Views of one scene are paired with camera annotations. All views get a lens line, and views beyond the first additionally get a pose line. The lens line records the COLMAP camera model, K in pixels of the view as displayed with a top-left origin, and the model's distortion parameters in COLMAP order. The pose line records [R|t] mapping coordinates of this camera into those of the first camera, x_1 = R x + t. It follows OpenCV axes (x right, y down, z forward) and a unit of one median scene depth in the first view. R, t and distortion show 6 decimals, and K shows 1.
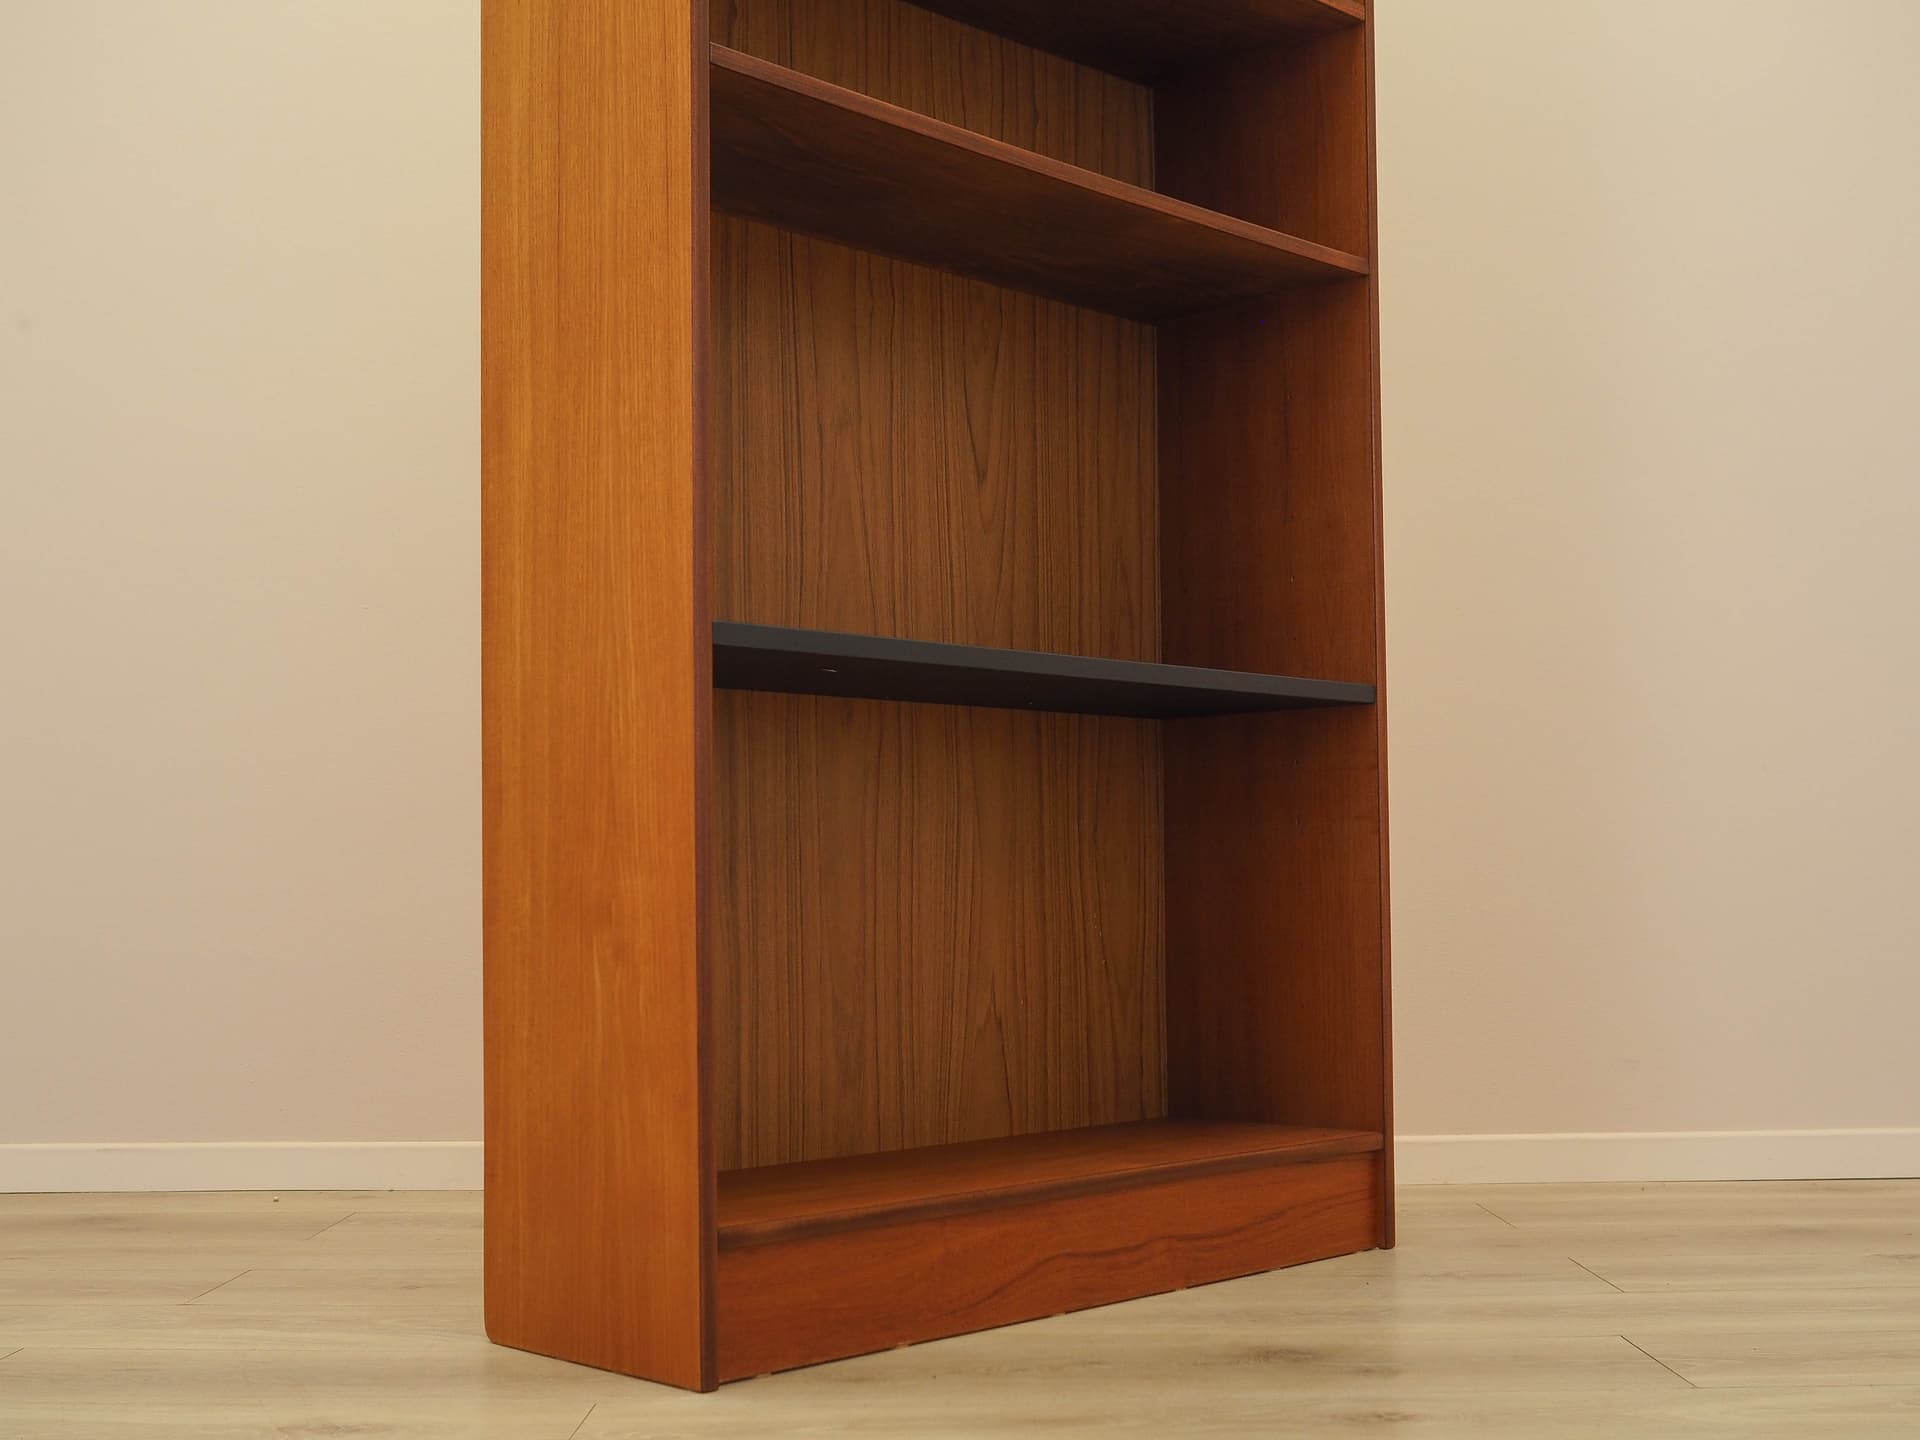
lens RADIAL K [[2270.2, 0, 991.7], [0, 2270.2, 781.0], [0, 0, 1]] dist [-0.016731, 0.007485]
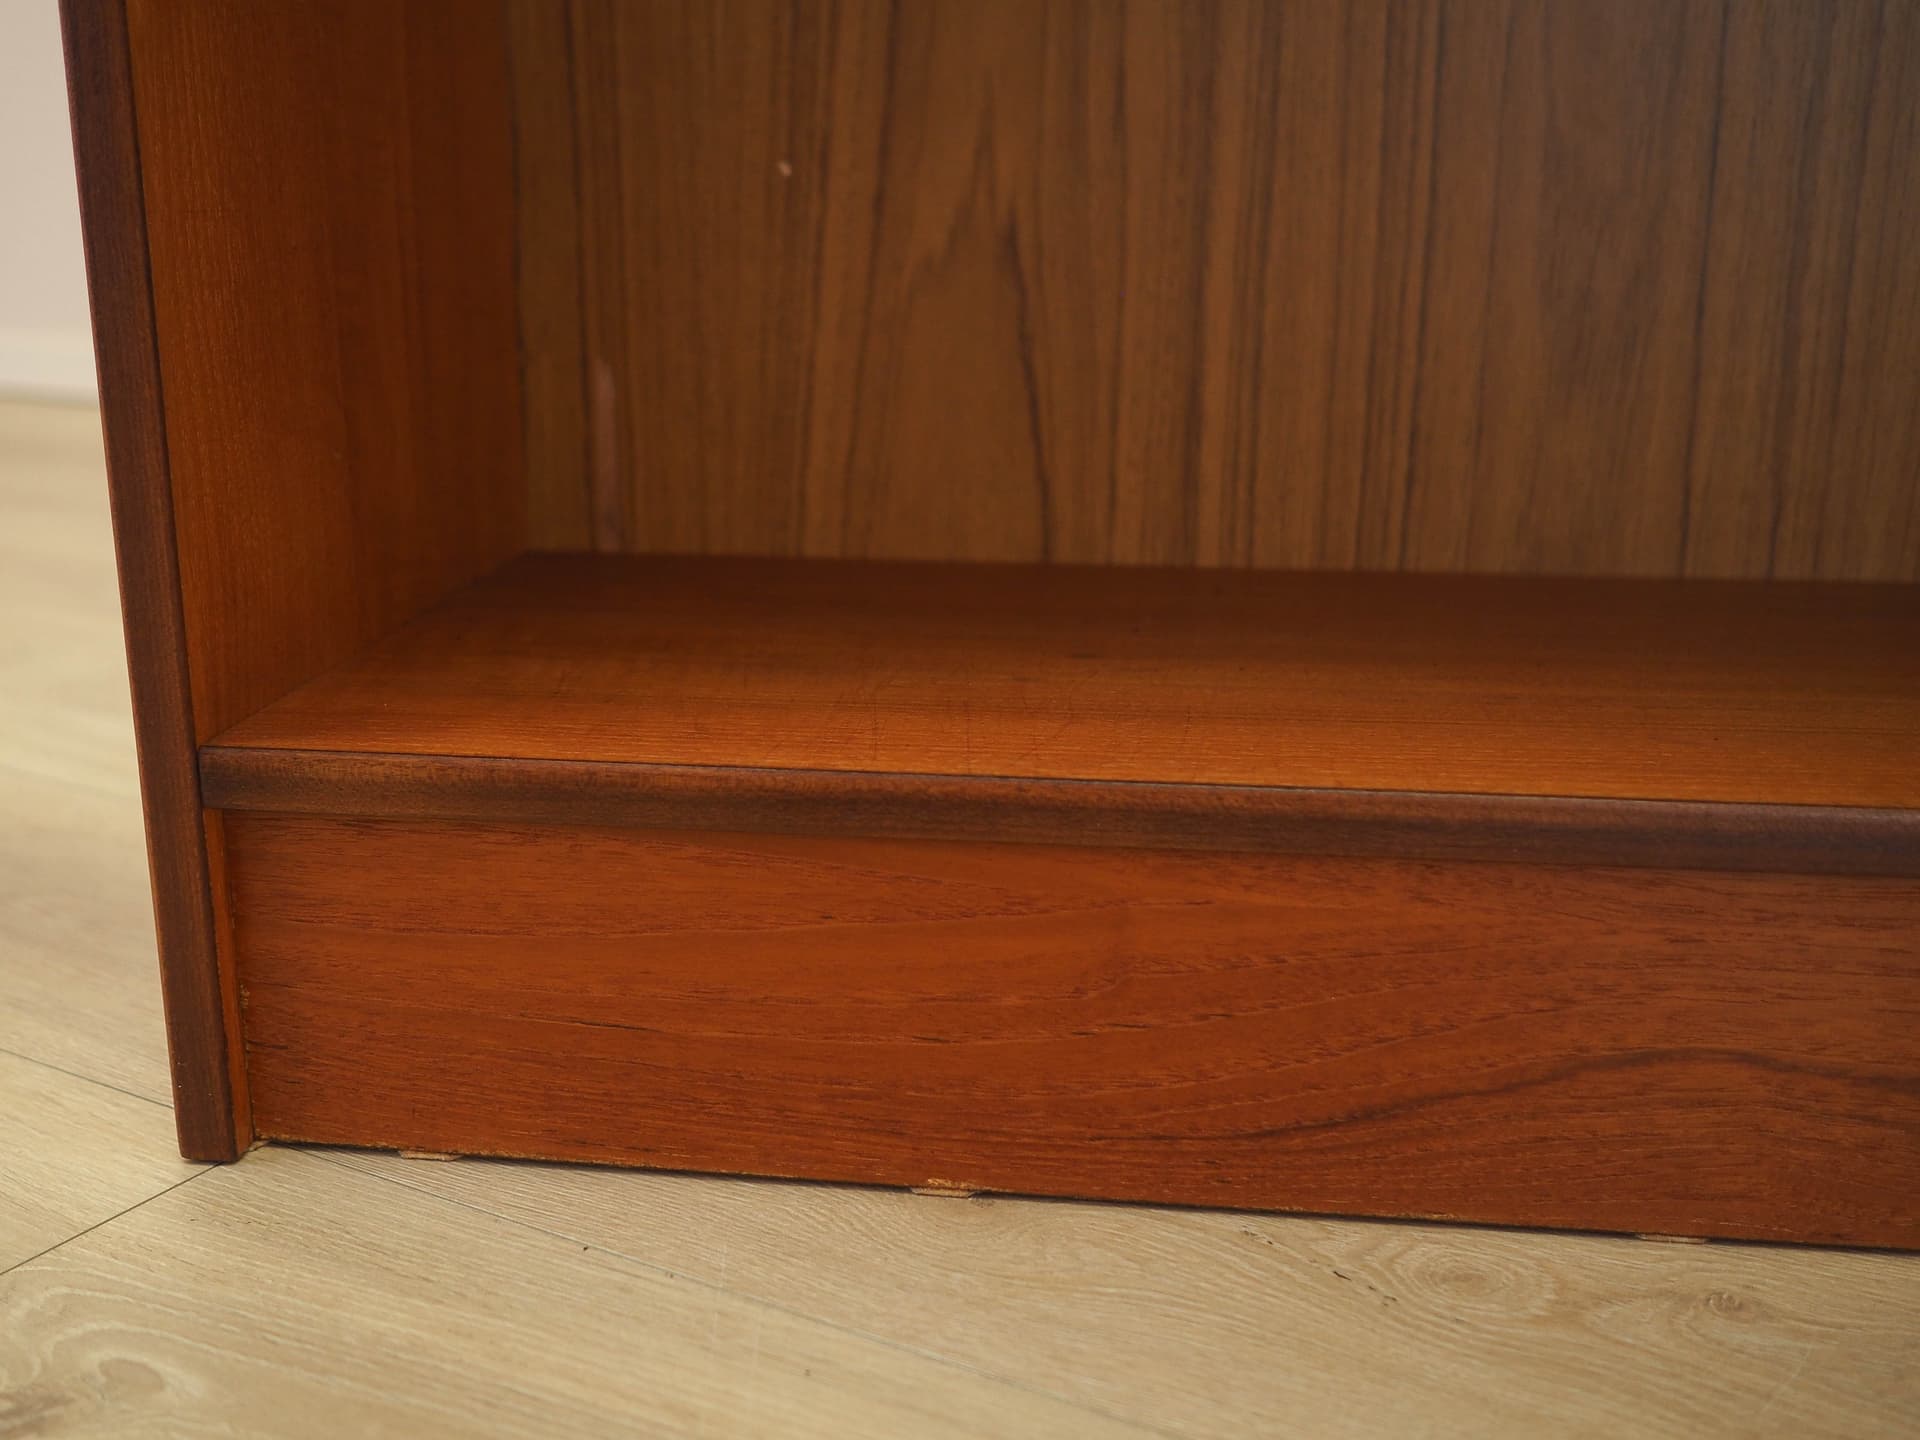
lens RADIAL K [[2179.0, 0, 871.7], [0, 2179.0, 775.0], [0, 0, 1]] dist [-0.014562, 0.021461]
pose [[0.590327, 0.236305, -0.771799, 0.156400], [0.038228, 0.946928, 0.319164, 0.077782], [0.806258, -0.217915, 0.549964, 0.708043]]
